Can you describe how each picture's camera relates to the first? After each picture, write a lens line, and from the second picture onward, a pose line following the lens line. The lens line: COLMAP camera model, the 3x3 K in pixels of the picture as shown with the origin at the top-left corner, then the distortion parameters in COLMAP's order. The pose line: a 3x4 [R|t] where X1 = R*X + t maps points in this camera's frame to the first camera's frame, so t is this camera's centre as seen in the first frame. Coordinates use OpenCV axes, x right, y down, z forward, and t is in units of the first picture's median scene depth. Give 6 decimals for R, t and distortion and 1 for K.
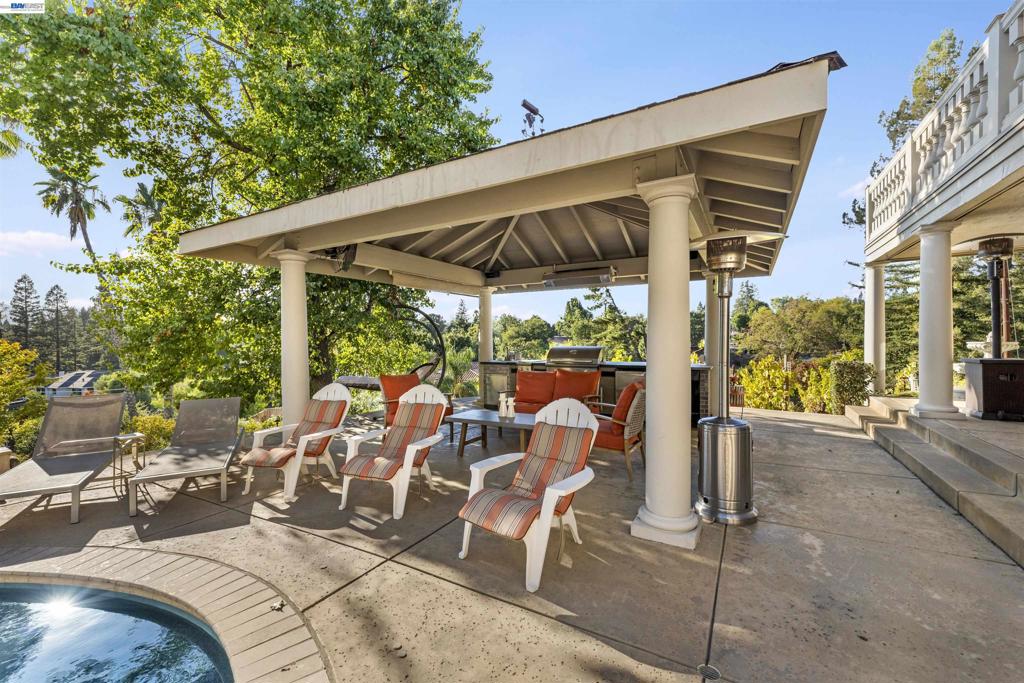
lens RADIAL K [[391.4, 0, 503.7], [0, 391.4, 339.5], [0, 0, 1]] dist [-0.000070, -0.000026]
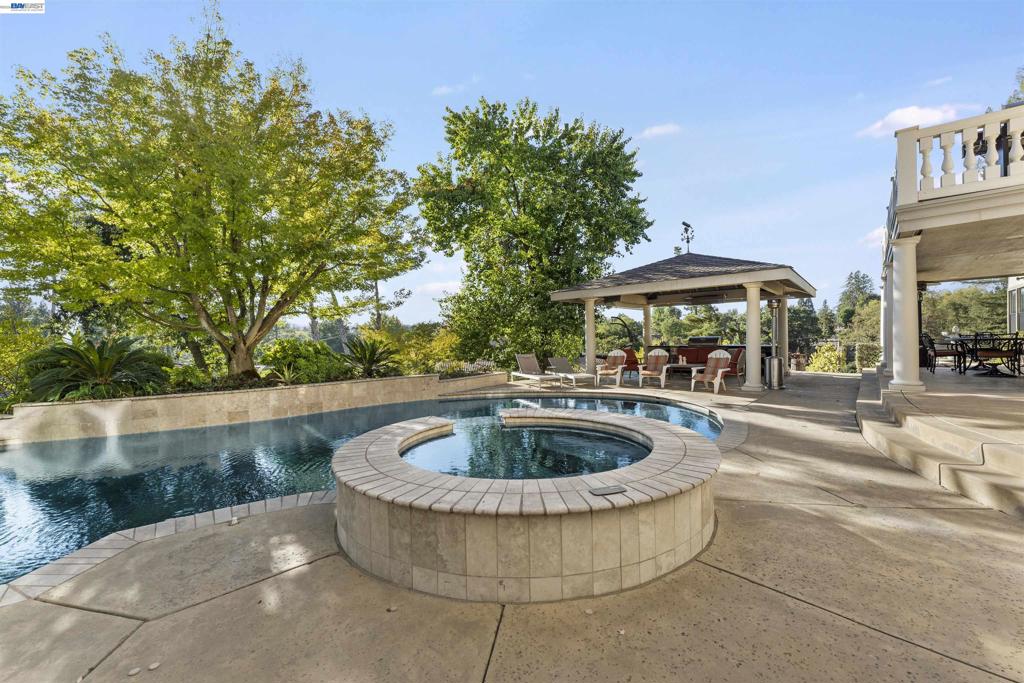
lens RADIAL K [[417.6, 0, 508.8], [0, 417.6, 344.0], [0, 0, 1]] dist [-0.001228, -0.000246]
pose [[0.988088, -0.006708, -0.153743, -0.366415], [0.008513, 0.999902, 0.011083, 0.018222], [0.153653, -0.012260, 0.988049, -0.949818]]
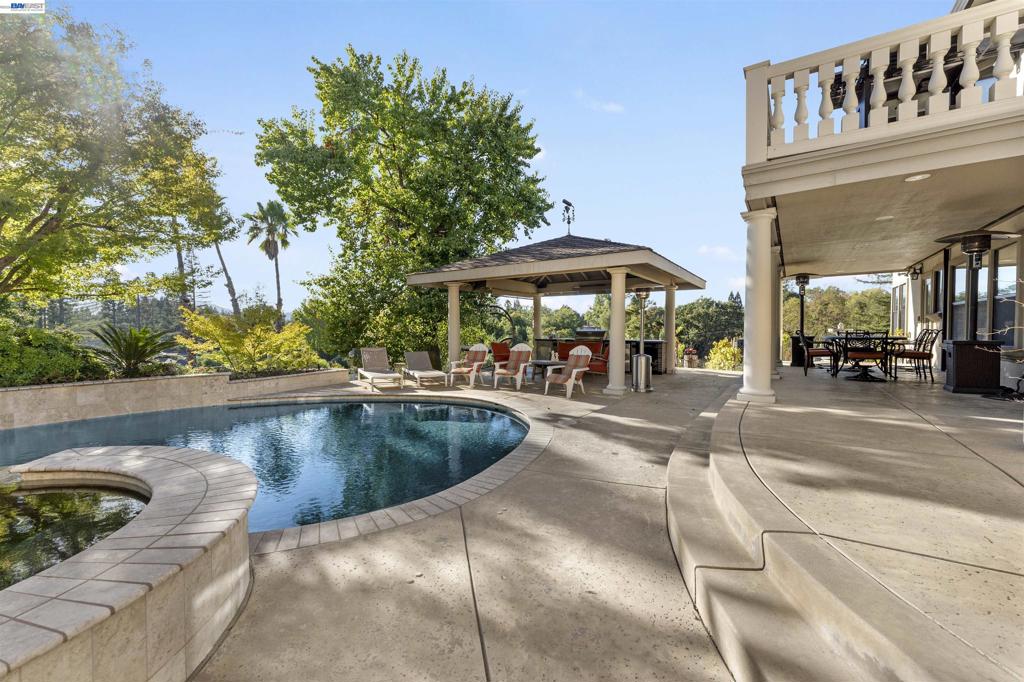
lens RADIAL K [[408.2, 0, 512.0], [0, 408.2, 341.0], [0, 0, 1]] dist [-0.001509, -0.000238]
pose [[0.998857, 0.008266, -0.047087, -0.067309], [-0.006903, 0.999555, 0.029033, 0.013539], [0.047306, -0.028675, 0.998469, -0.673321]]
